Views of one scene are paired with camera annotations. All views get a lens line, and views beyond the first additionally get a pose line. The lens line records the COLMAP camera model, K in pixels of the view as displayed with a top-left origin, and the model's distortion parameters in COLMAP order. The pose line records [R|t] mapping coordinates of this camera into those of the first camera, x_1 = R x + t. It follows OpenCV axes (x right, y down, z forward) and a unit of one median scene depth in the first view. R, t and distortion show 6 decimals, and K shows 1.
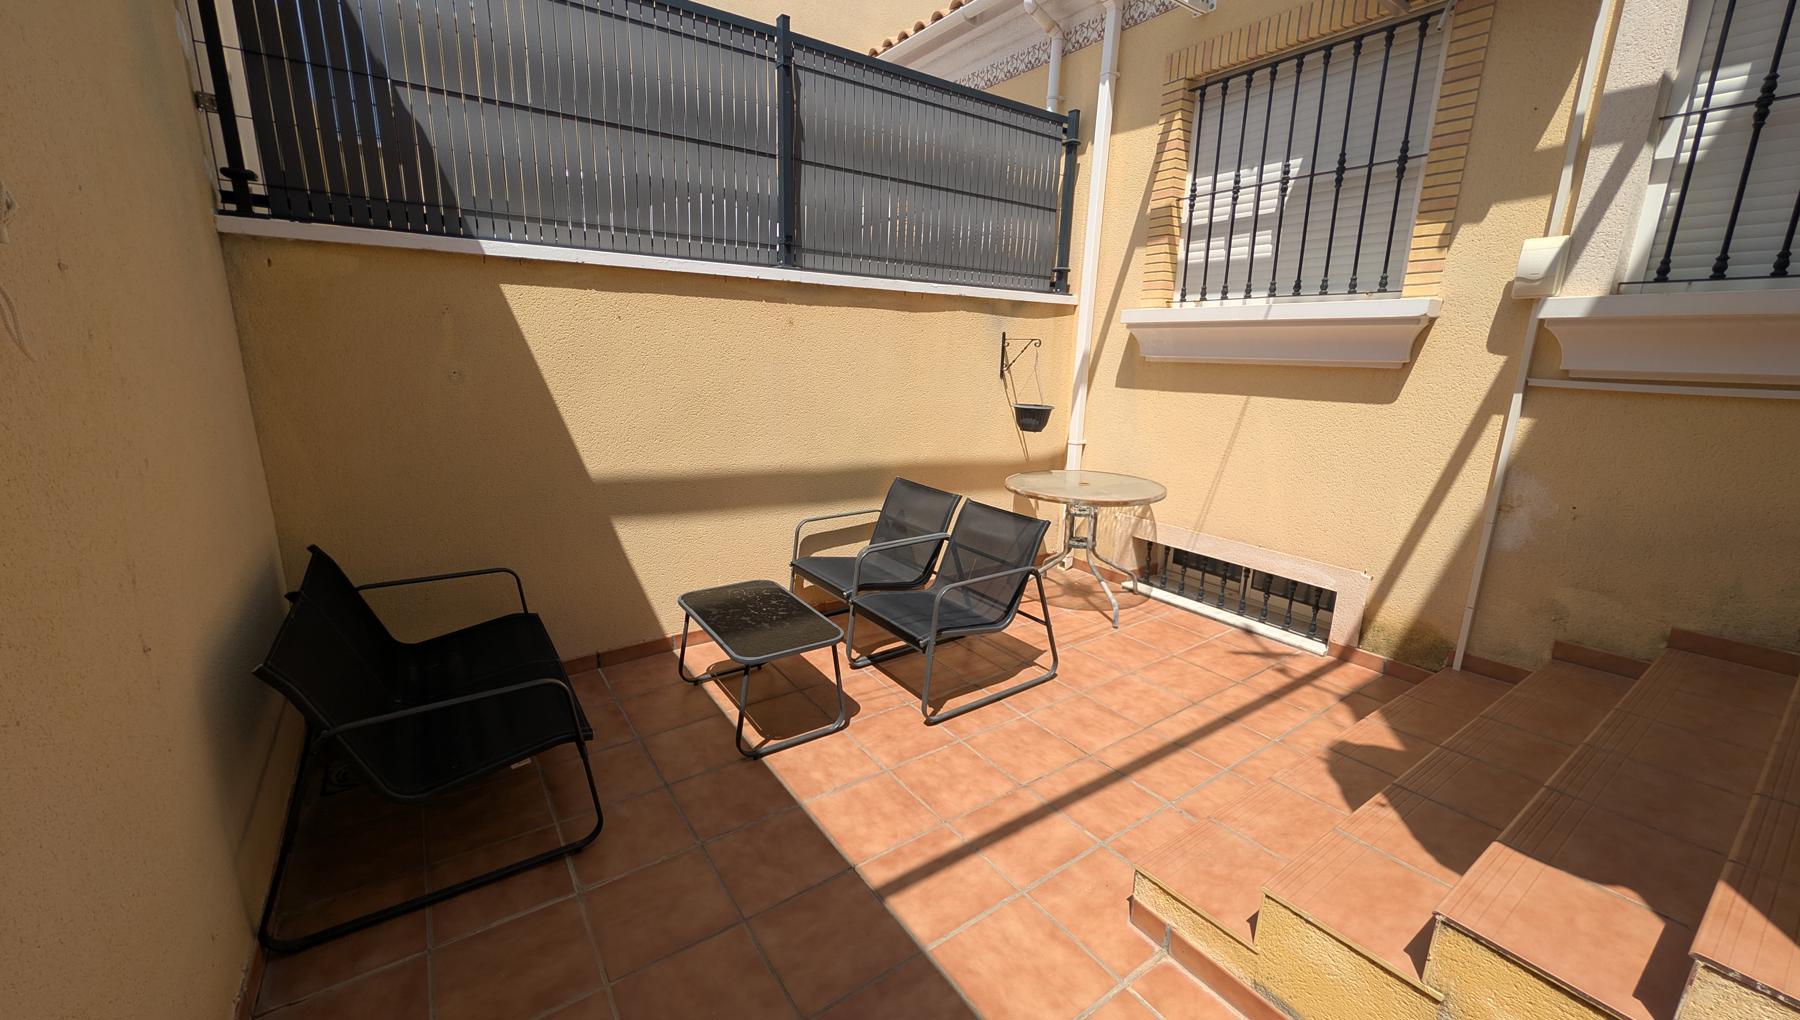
lens RADIAL K [[692.4, 0, 901.3], [0, 692.4, 504.9], [0, 0, 1]] dist [0.003723, 0.000415]
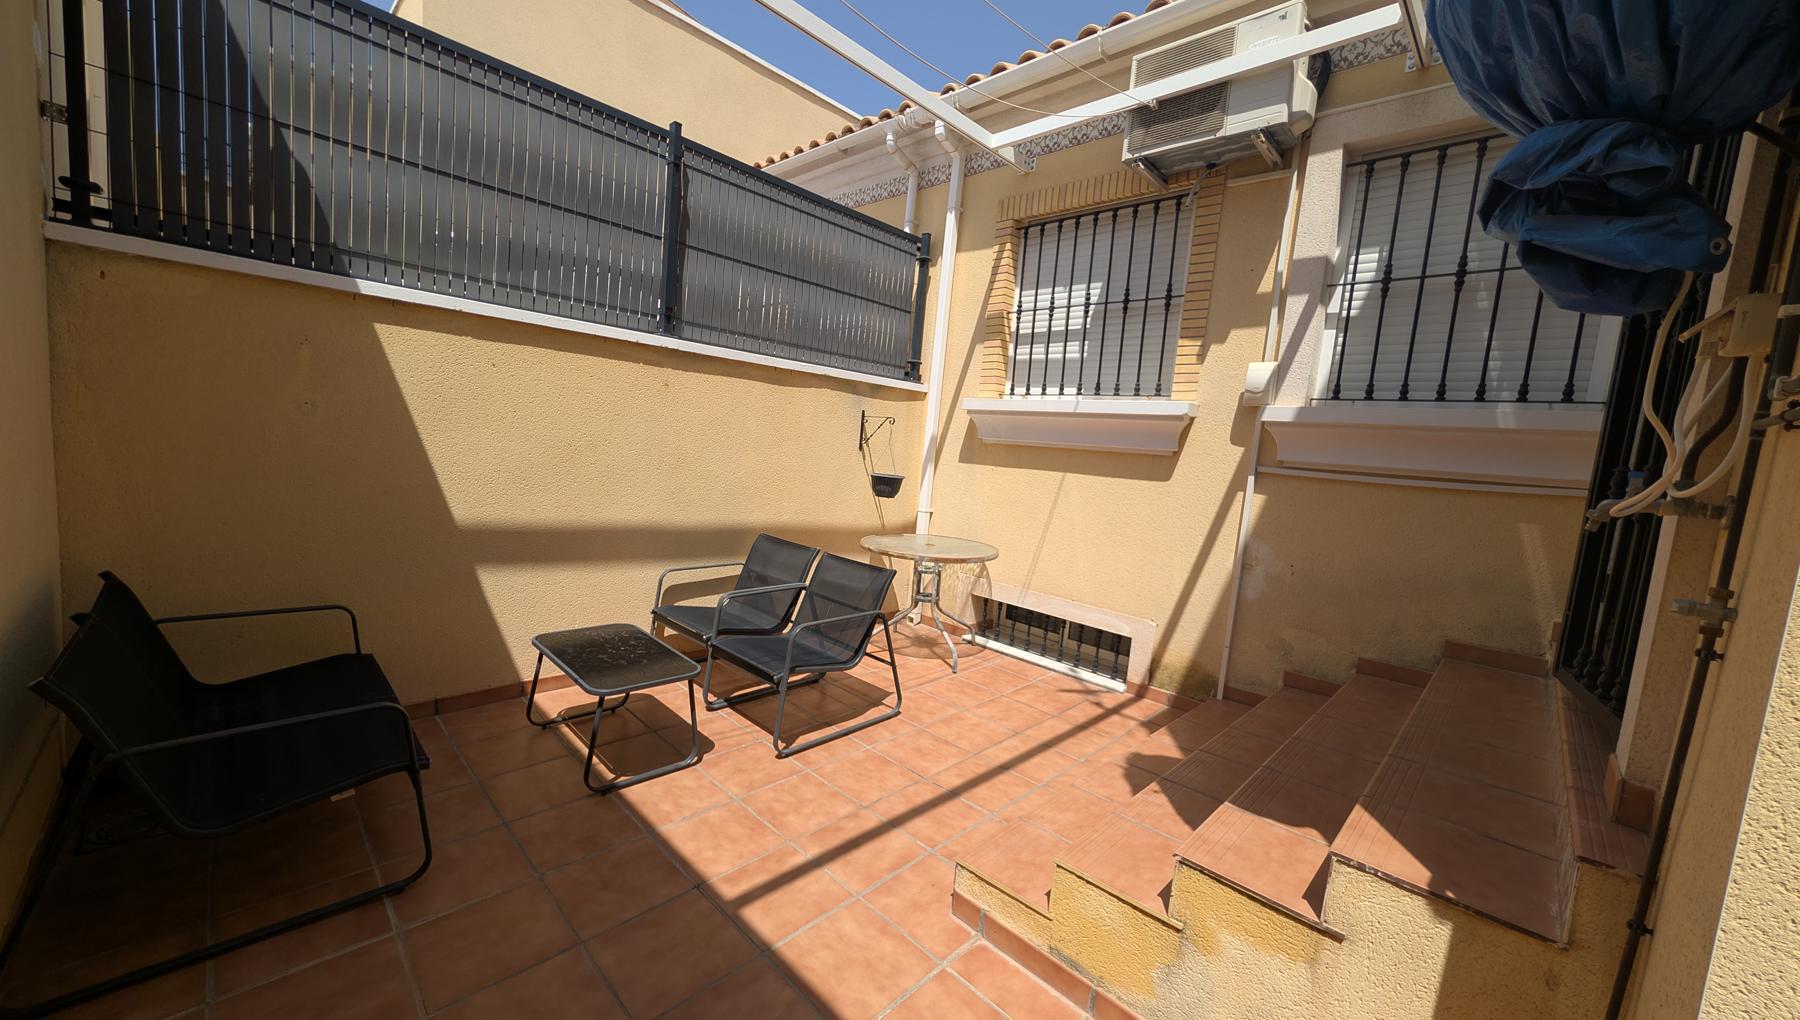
lens RADIAL K [[658.0, 0, 900.6], [0, 658.0, 505.3], [0, 0, 1]] dist [0.005835, -0.000262]
pose [[0.980781, 0.040694, 0.190821, 0.012926], [-0.017614, 0.992481, -0.121123, 0.052643], [-0.194315, 0.115434, 0.974124, -0.065610]]
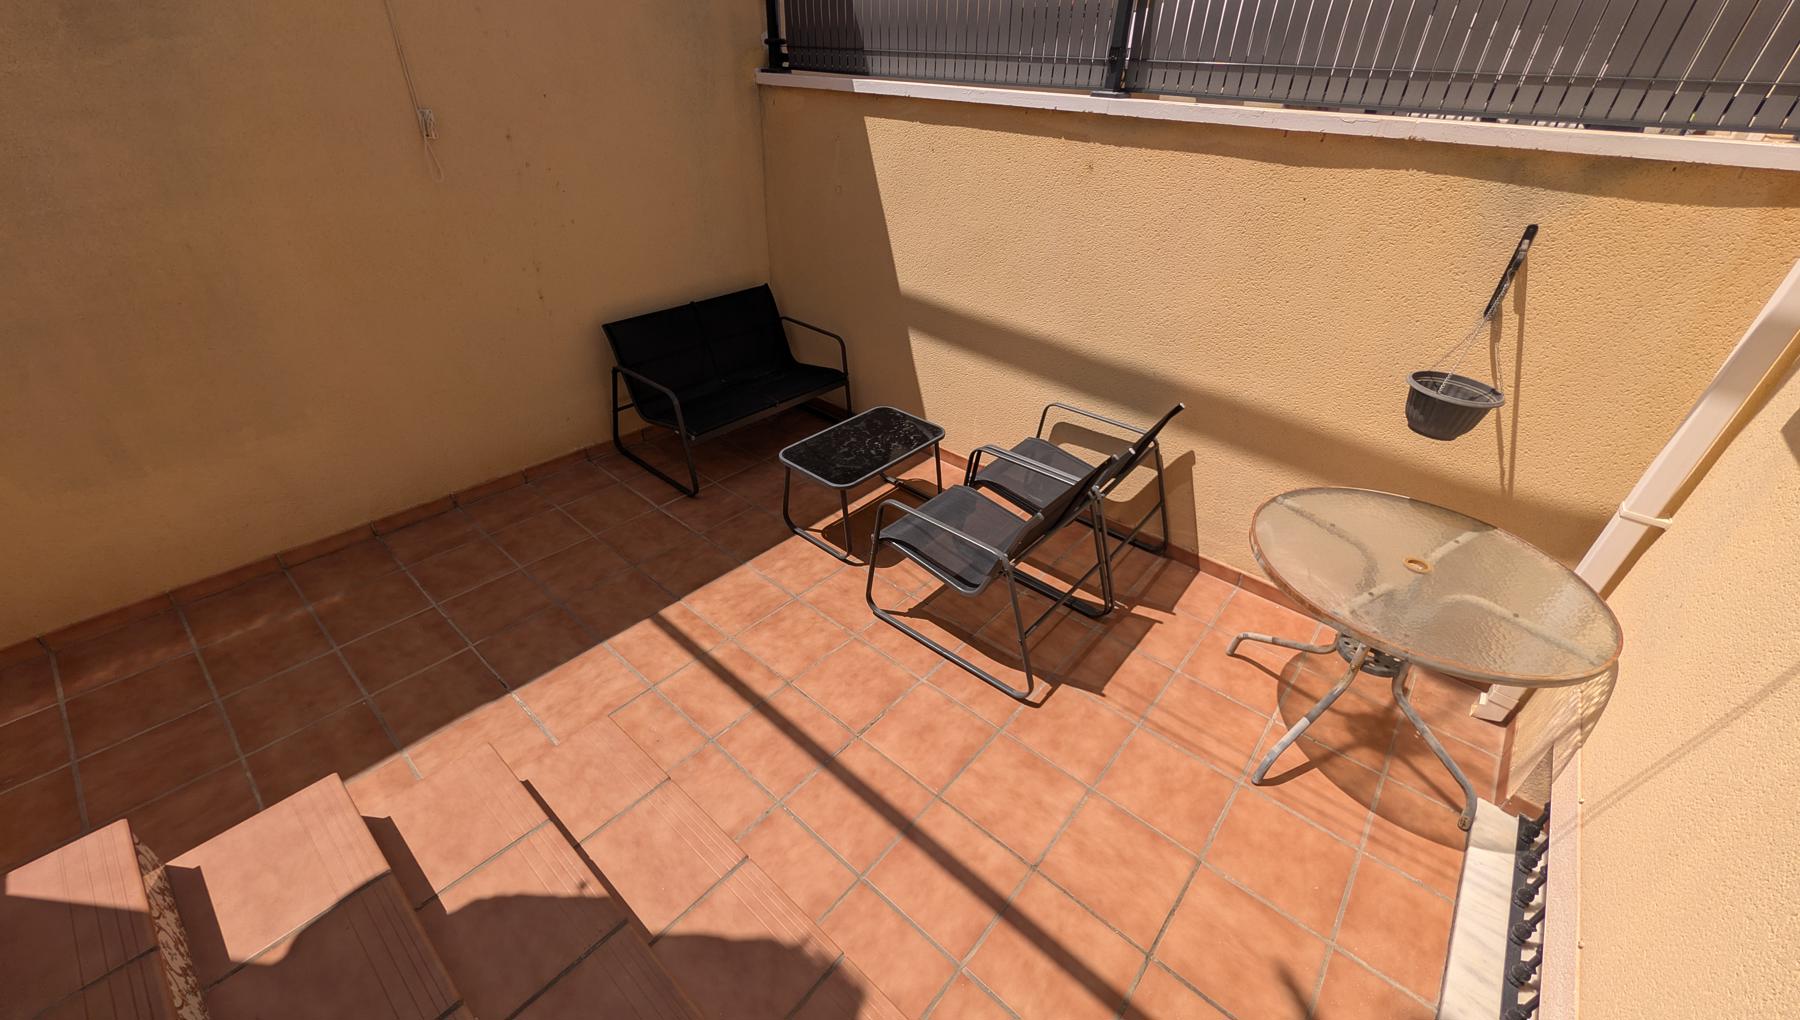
lens RADIAL K [[692.4, 0, 885.2], [0, 692.4, 501.9], [0, 0, 1]] dist [0.003723, 0.000415]
pose [[0.243278, 0.504633, -0.828348, 0.827662], [-0.252918, 0.857465, 0.448092, -0.289424], [0.936402, 0.100494, 0.336233, 0.675028]]
